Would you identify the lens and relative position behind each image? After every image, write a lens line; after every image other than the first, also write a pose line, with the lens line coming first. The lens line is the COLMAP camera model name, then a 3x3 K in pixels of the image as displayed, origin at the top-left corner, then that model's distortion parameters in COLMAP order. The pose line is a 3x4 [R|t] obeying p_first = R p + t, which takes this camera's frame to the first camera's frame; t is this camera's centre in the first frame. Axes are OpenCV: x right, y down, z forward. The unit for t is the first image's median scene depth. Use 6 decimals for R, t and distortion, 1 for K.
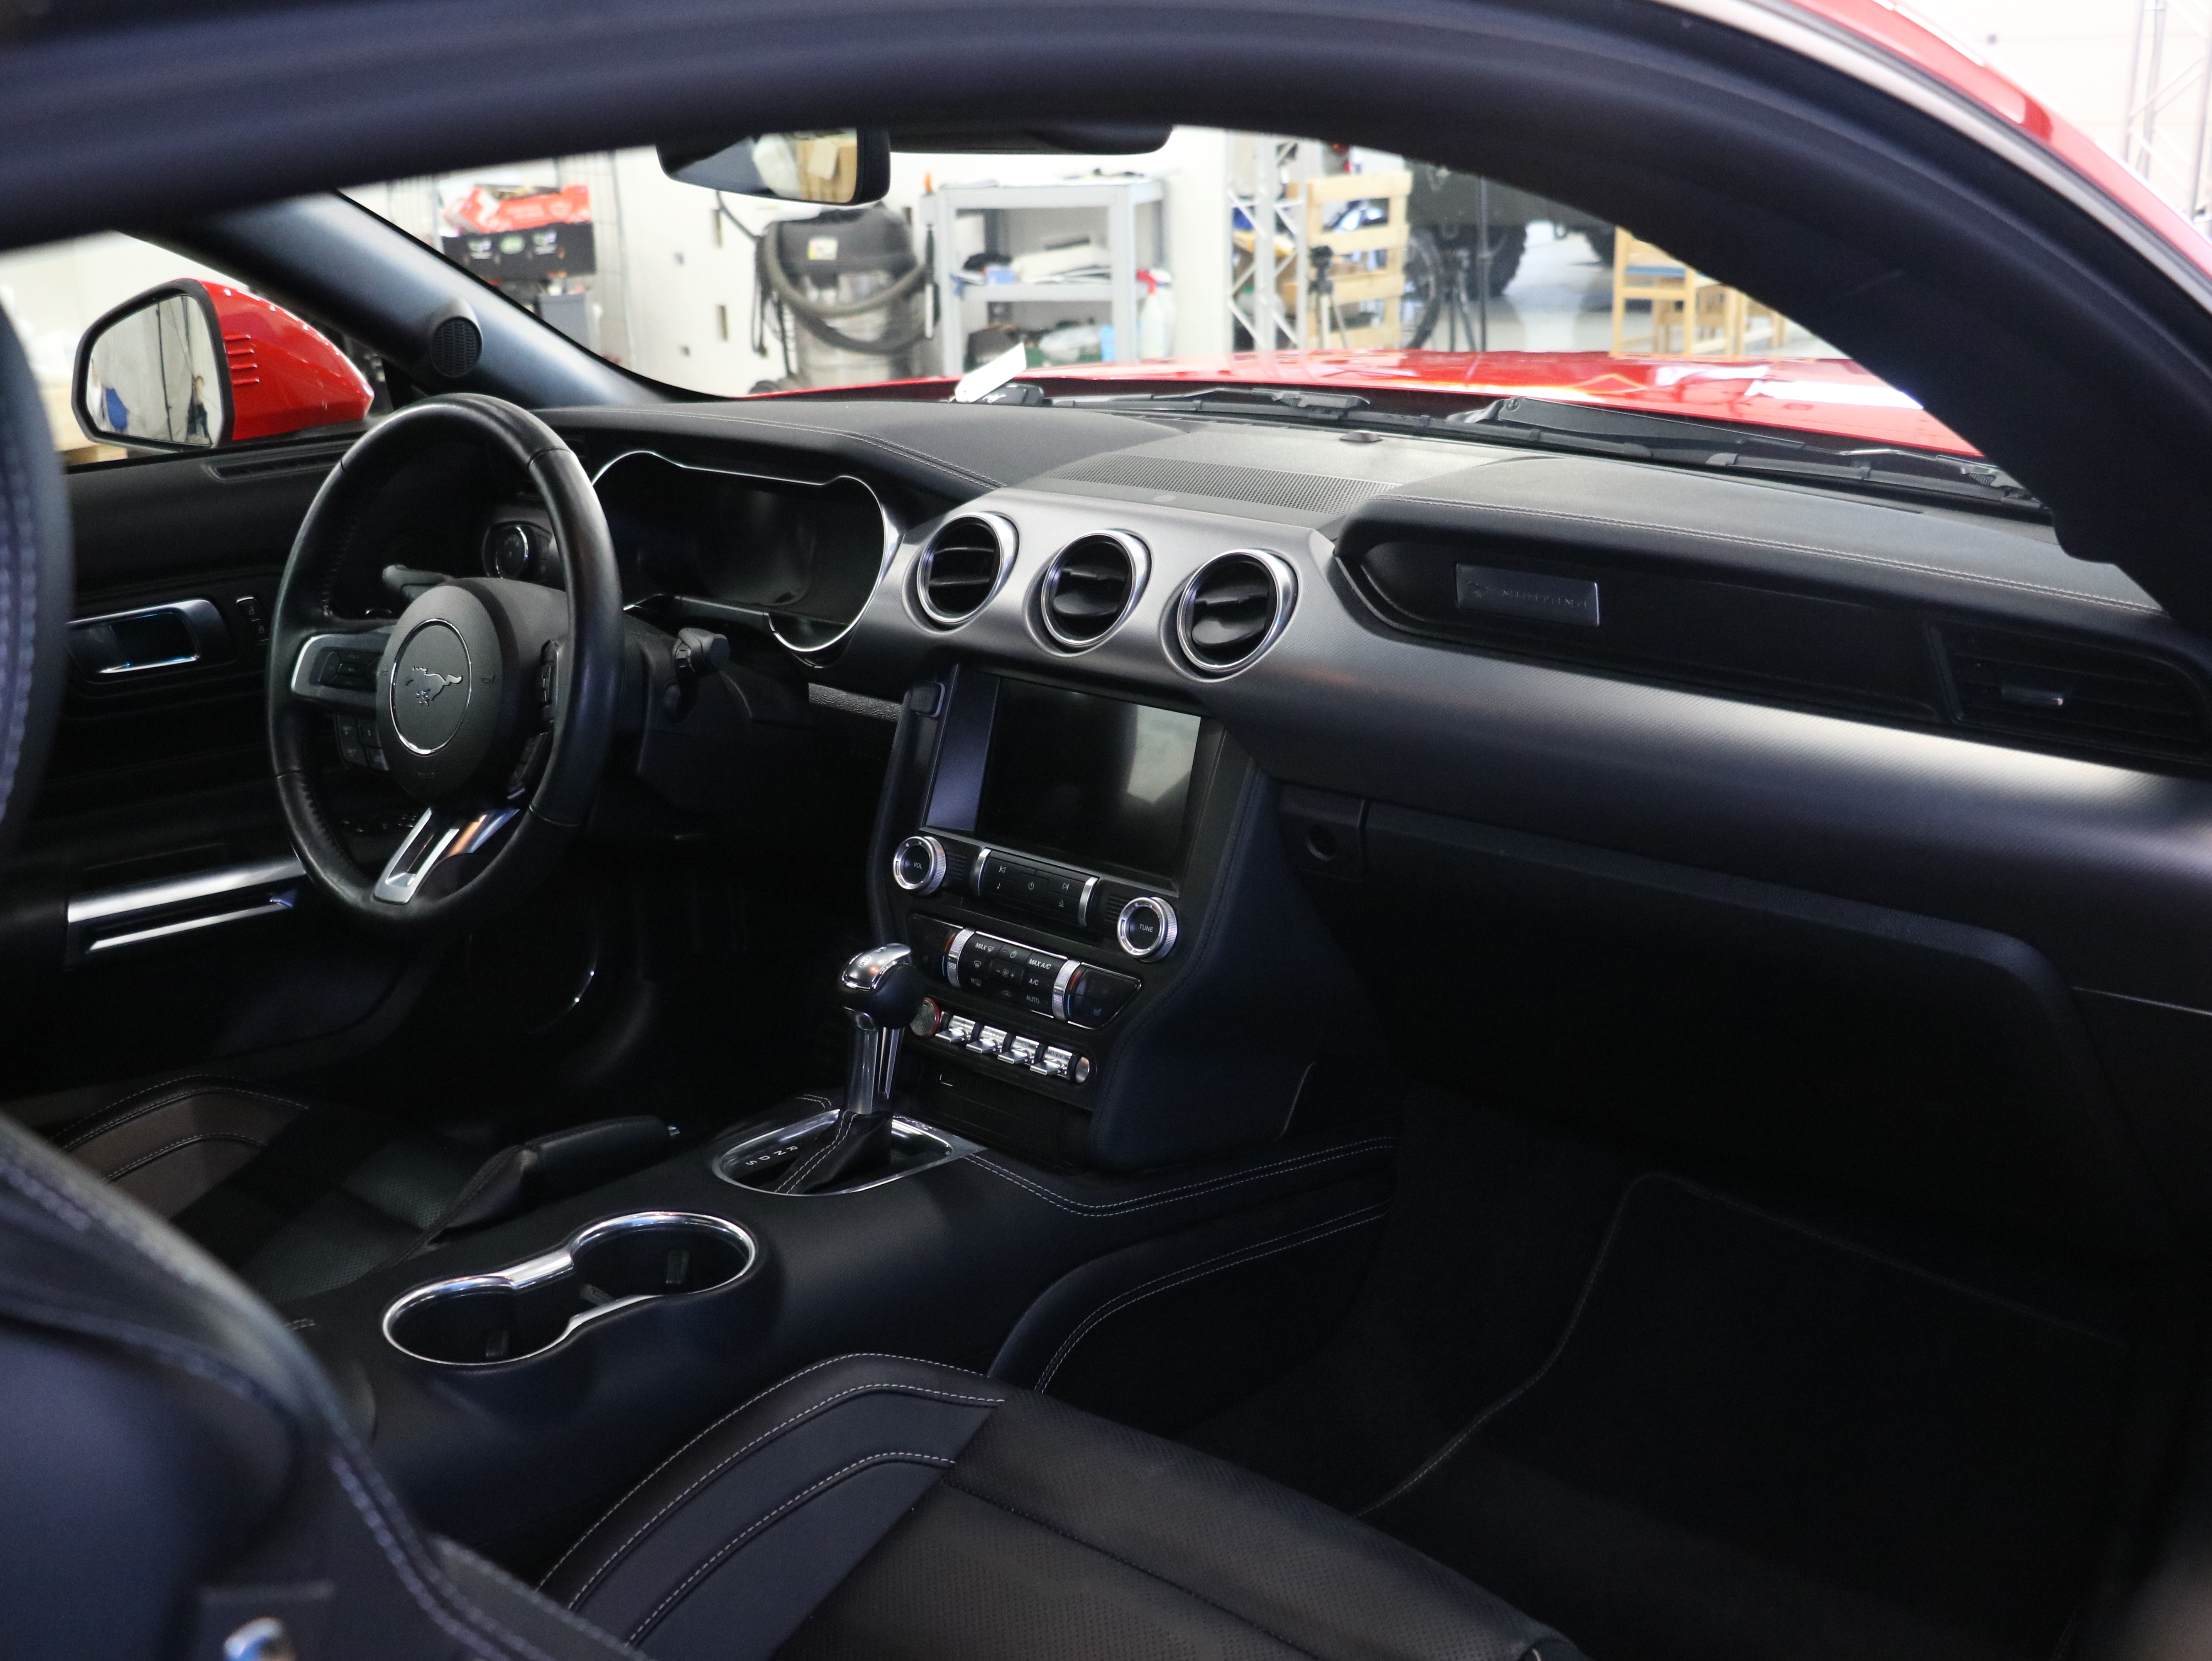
lens RADIAL K [[2206.6, 0, 1095.0], [0, 2206.6, 831.7], [0, 0, 1]] dist [-0.027595, 0.000000]
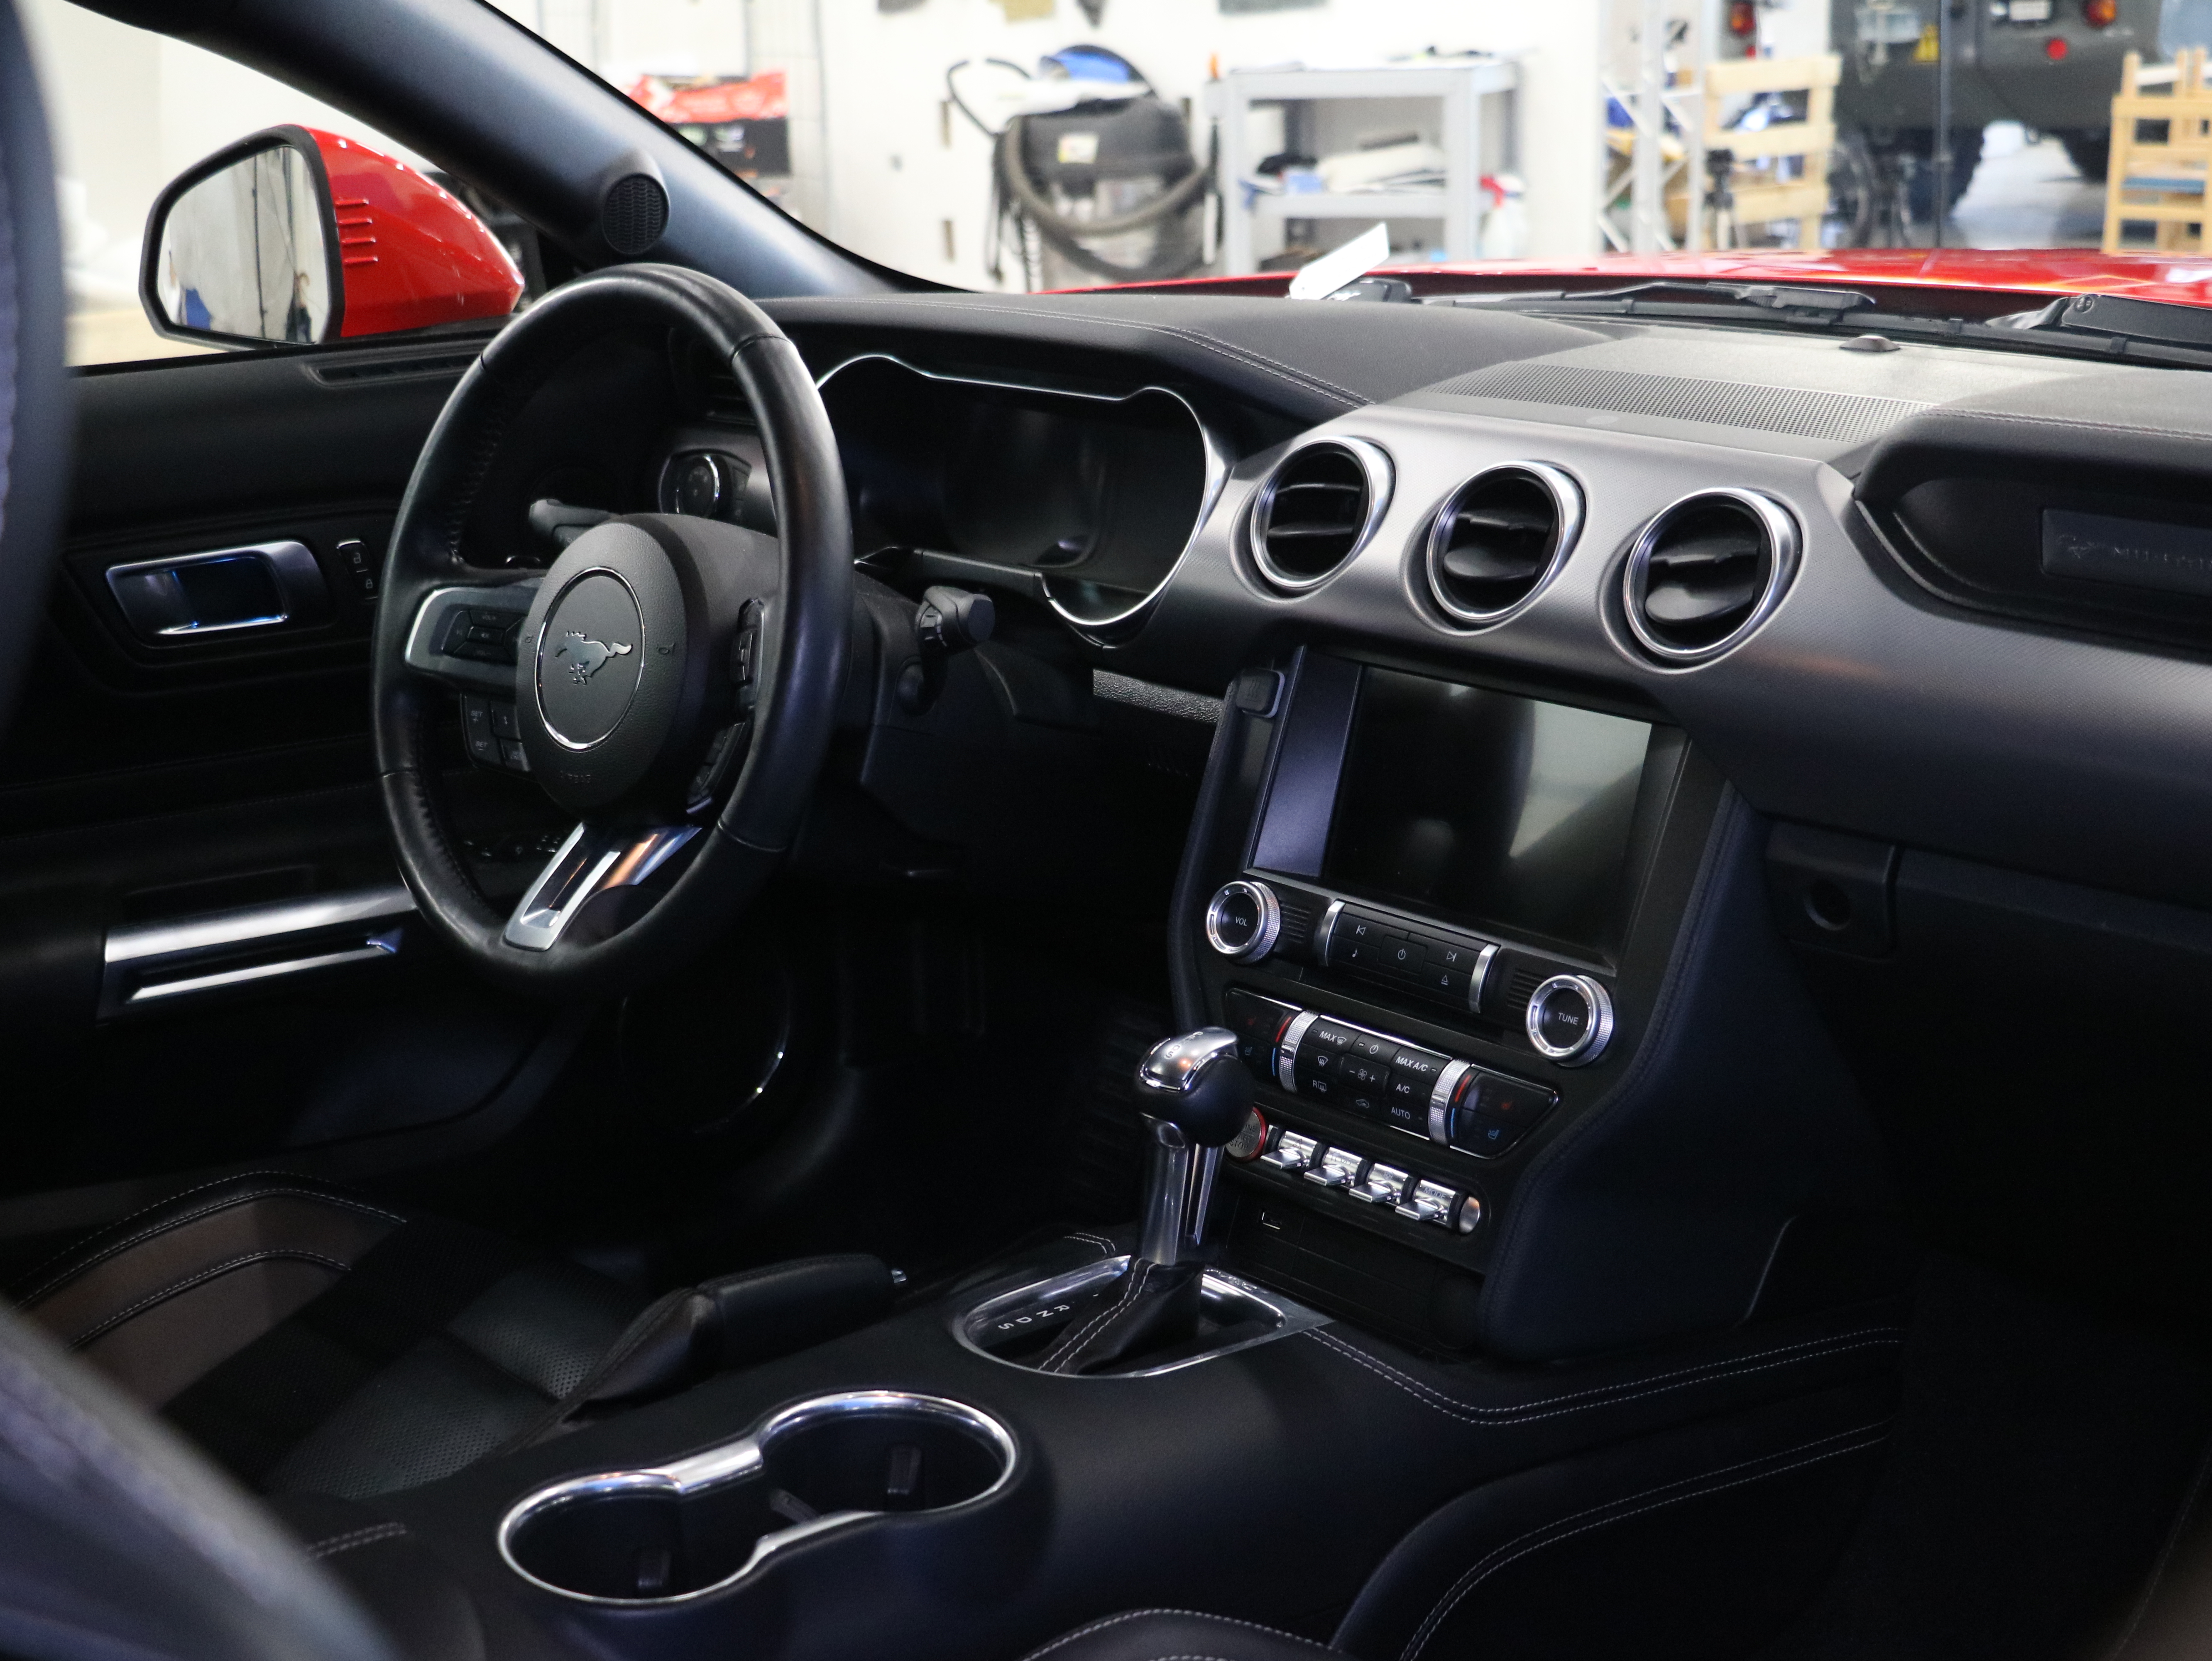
lens RADIAL K [[2751.1, 0, 1115.6], [0, 2751.1, 829.0], [0, 0, 1]] dist [-0.018758, 0.000000]
pose [[0.995174, 0.028909, -0.093770, -0.037028], [-0.031314, 0.999215, -0.024269, 0.008091], [0.092994, 0.027089, 0.995298, 0.096682]]
